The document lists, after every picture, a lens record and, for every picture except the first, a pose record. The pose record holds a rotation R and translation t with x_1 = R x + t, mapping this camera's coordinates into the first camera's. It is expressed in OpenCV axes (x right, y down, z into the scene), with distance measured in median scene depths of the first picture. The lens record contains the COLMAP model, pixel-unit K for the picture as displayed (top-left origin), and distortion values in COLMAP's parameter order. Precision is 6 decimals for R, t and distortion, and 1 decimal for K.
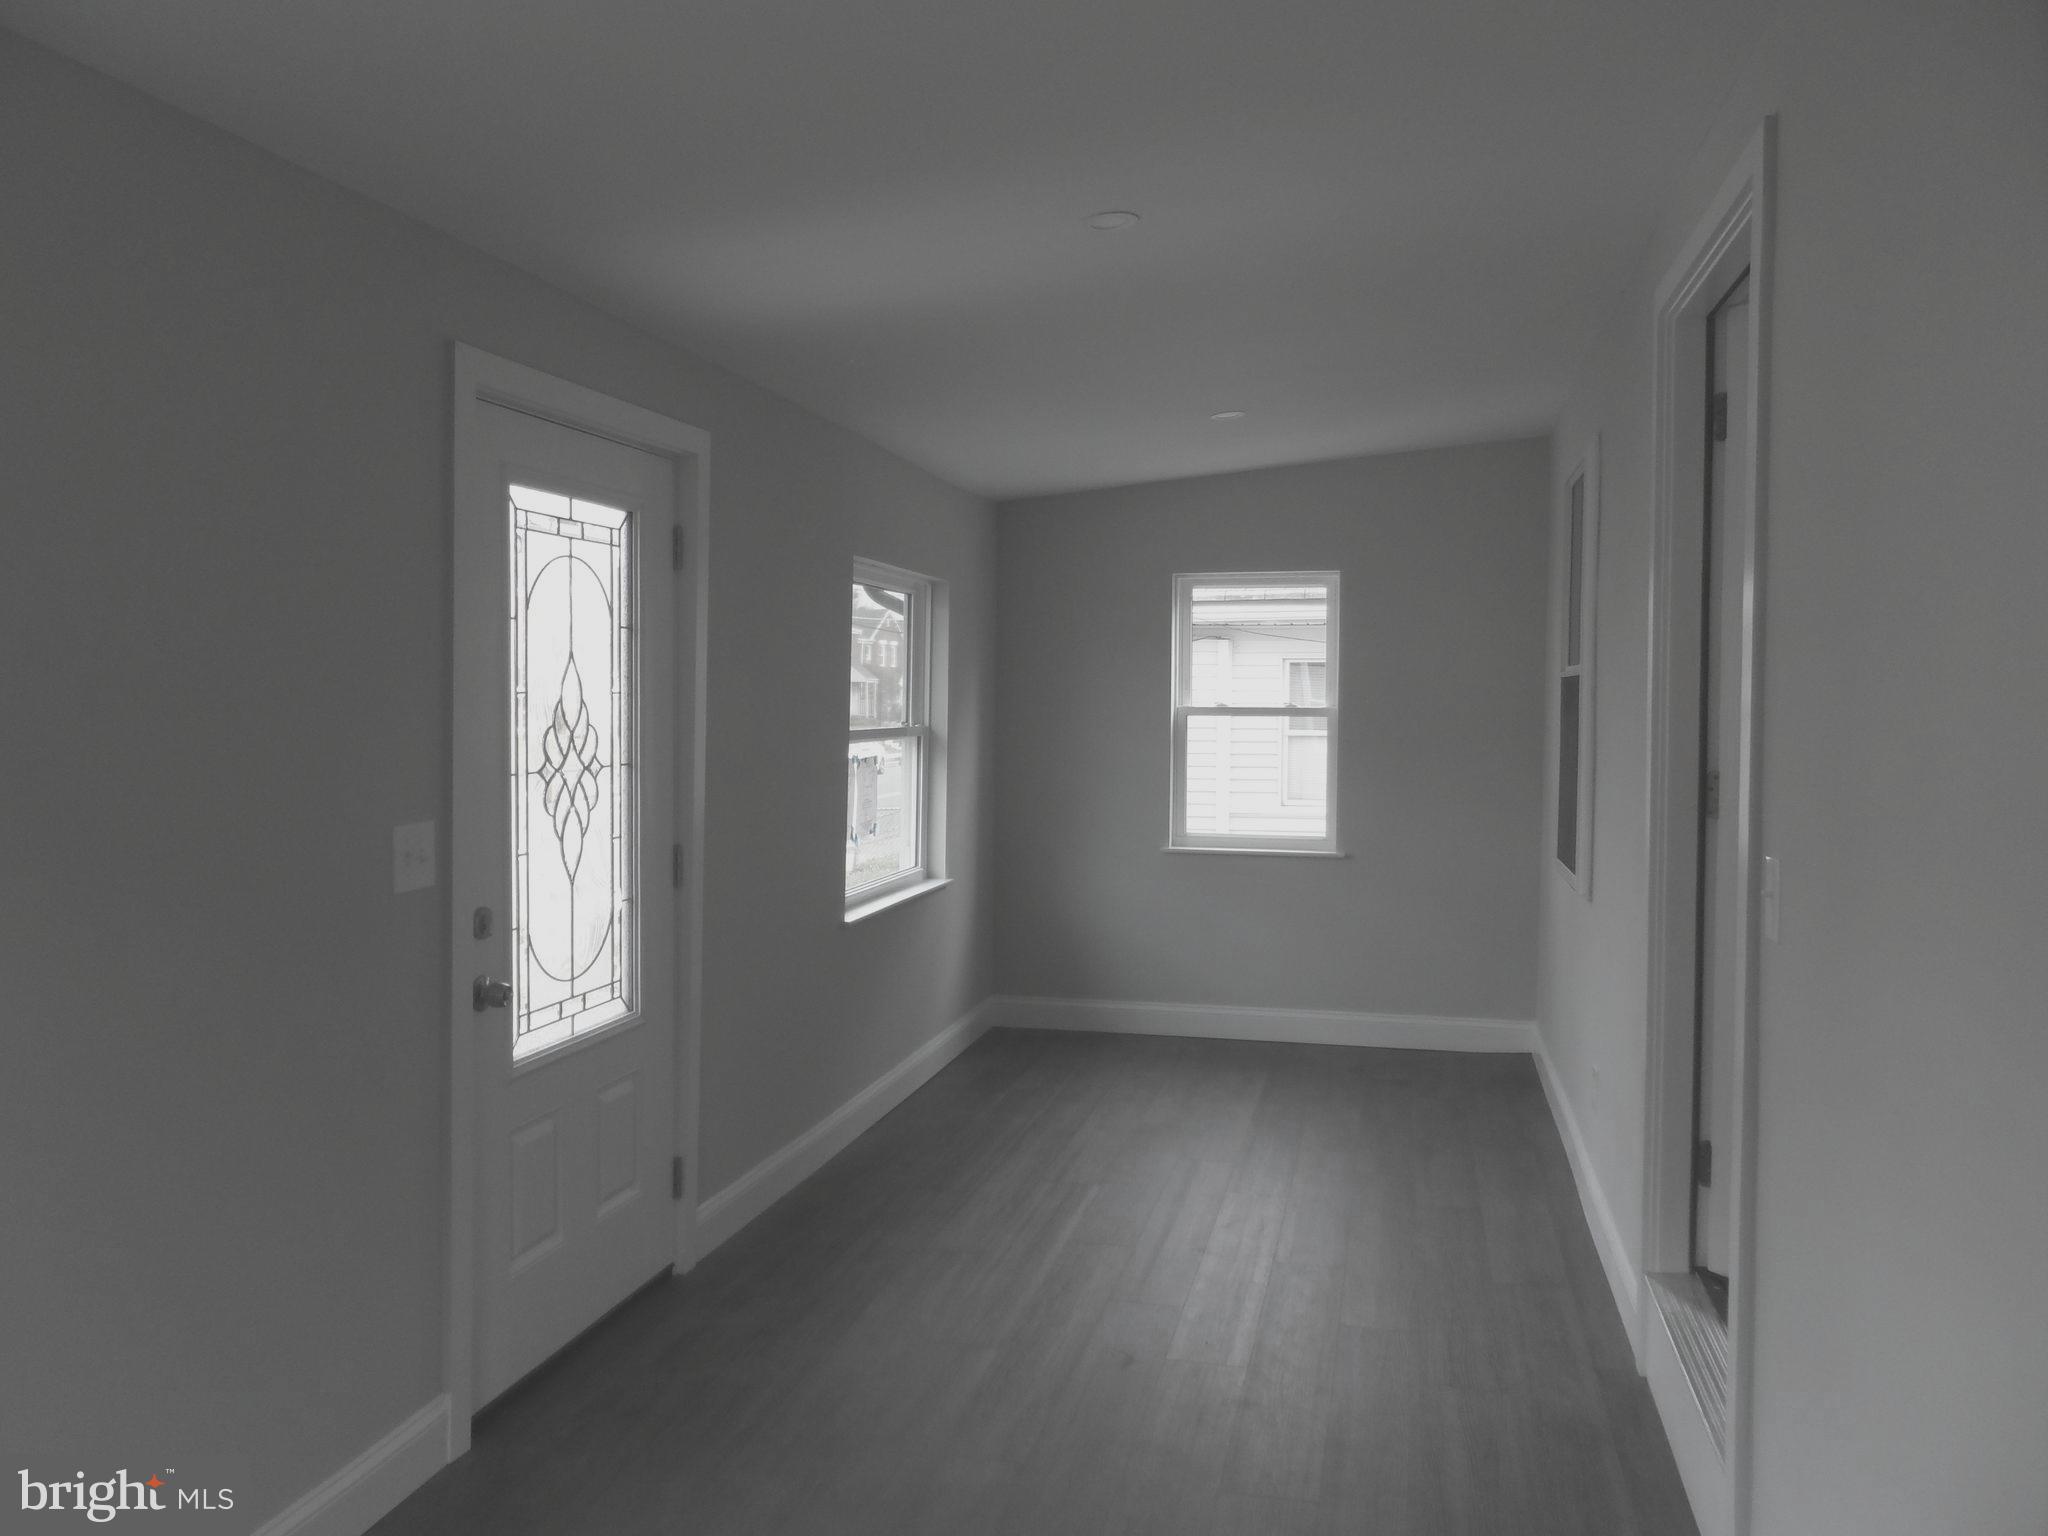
lens RADIAL K [[1565.0, 0, 1025.8], [0, 1565.0, 775.4], [0, 0, 1]] dist [0.006707, -0.000375]
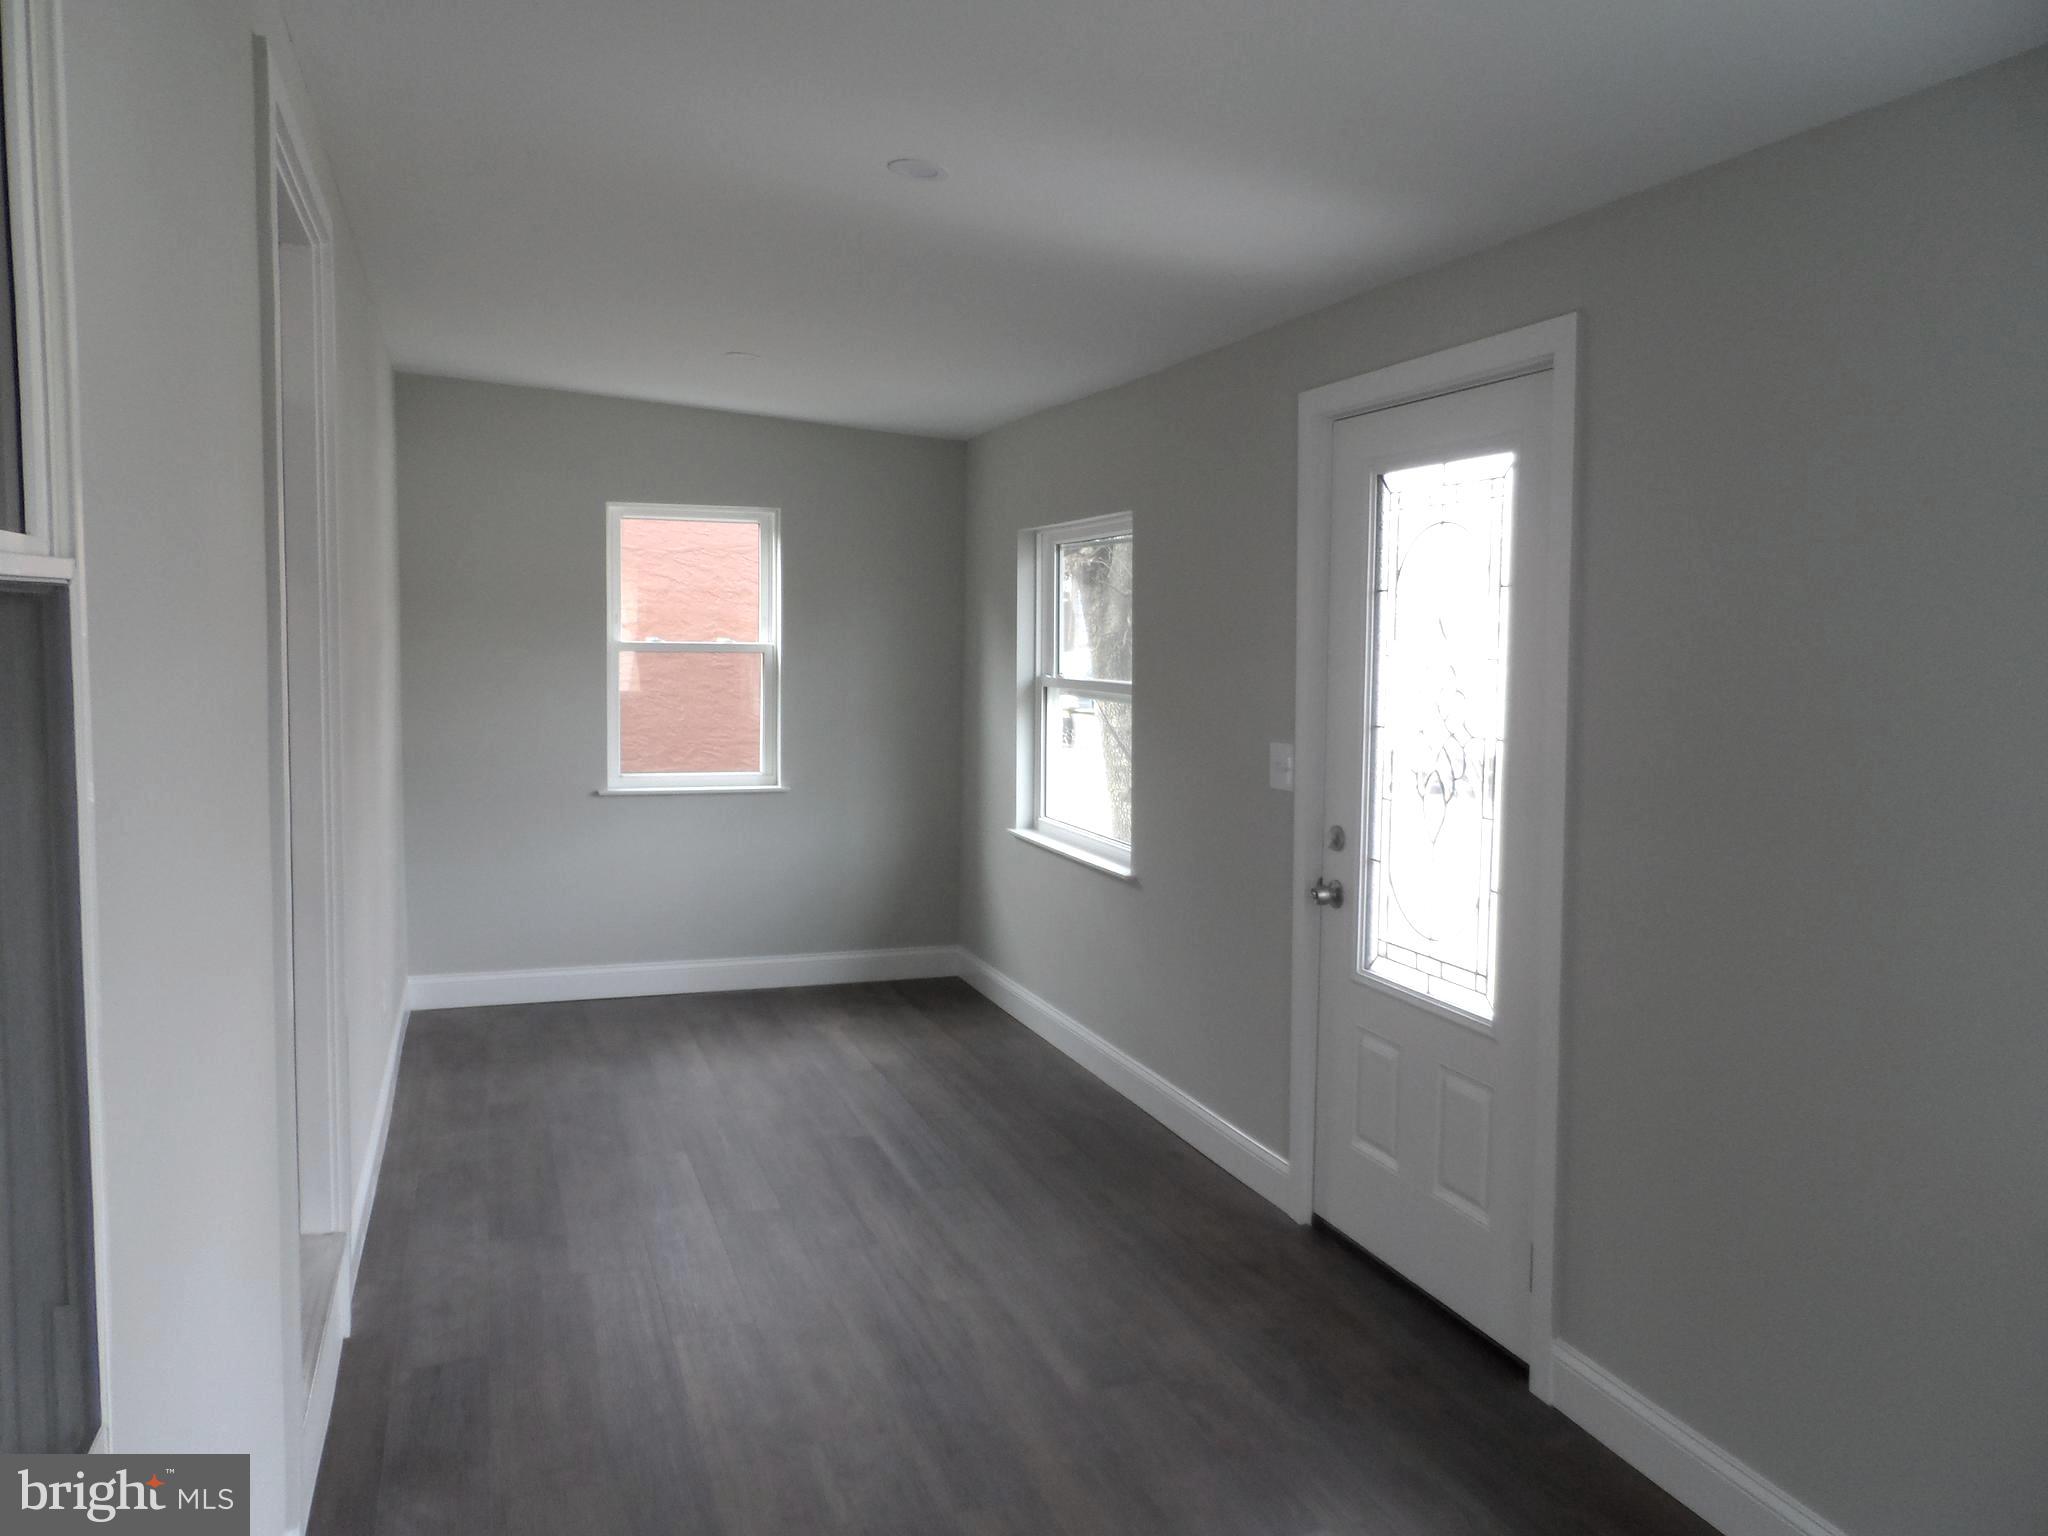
lens RADIAL K [[1565.0, 0, 1025.8], [0, 1565.0, 775.4], [0, 0, 1]] dist [0.006707, -0.000375]
pose [[-0.842020, 0.031134, -0.538547, 0.498876], [-0.048861, 0.989828, 0.133617, -0.102921], [0.537229, 0.138822, -0.831934, 1.766851]]
